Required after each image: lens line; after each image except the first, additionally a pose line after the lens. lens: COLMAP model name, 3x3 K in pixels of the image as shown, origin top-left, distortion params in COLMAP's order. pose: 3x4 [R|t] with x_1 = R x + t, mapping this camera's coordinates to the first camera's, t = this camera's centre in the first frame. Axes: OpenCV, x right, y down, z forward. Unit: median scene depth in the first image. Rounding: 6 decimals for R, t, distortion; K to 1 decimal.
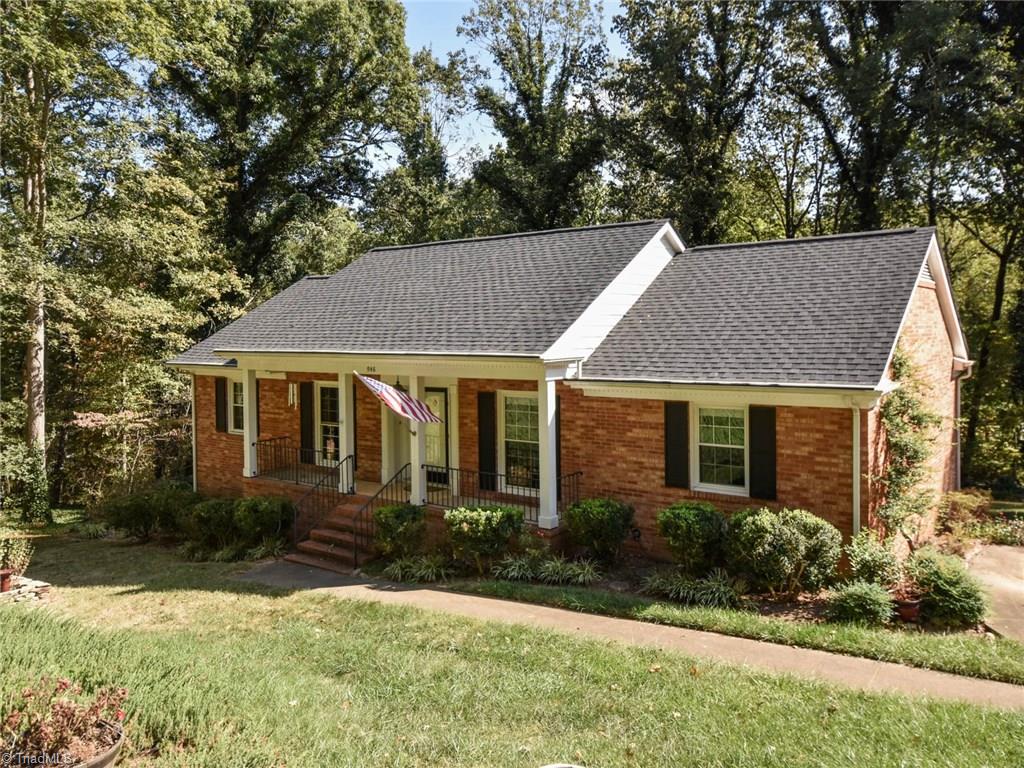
lens RADIAL K [[714.0, 0, 512.0], [0, 714.0, 384.0], [0, 0, 1]] dist [0.064266, -0.000790]
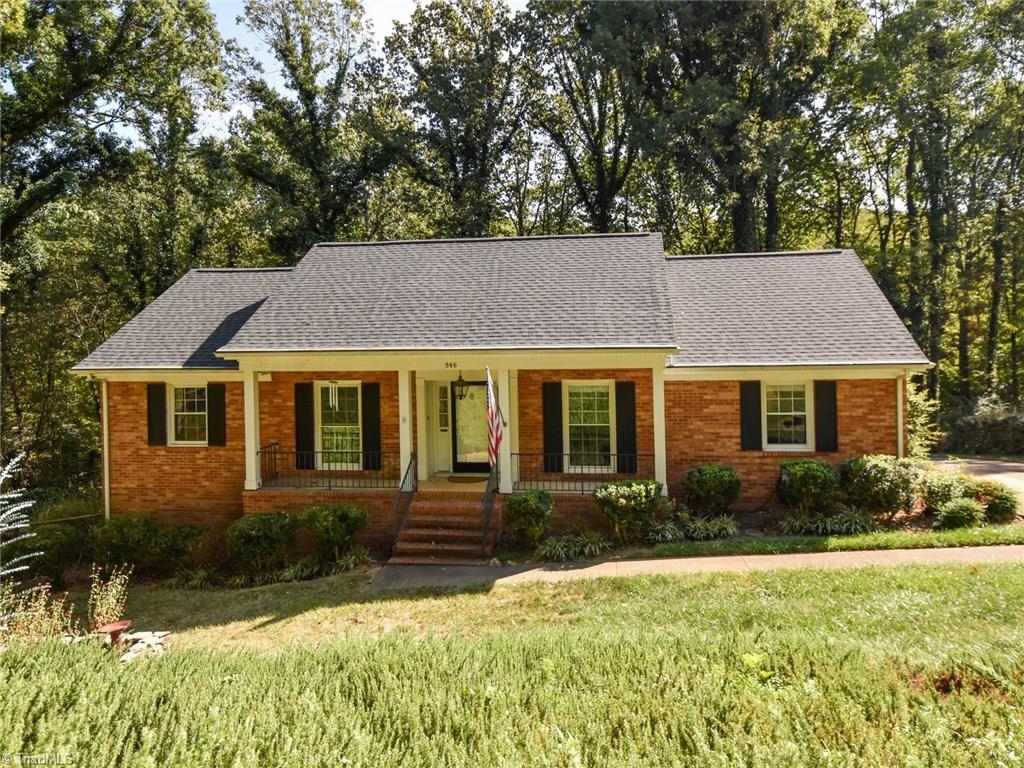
lens RADIAL K [[673.3, 0, 512.0], [0, 673.3, 370.5], [0, 0, 1]] dist [0.030340, 0.000993]
pose [[0.898426, -0.037379, 0.437531, -0.623618], [0.042009, 0.999117, -0.000905, -0.009557], [-0.437110, 0.019193, 0.899203, 0.120804]]
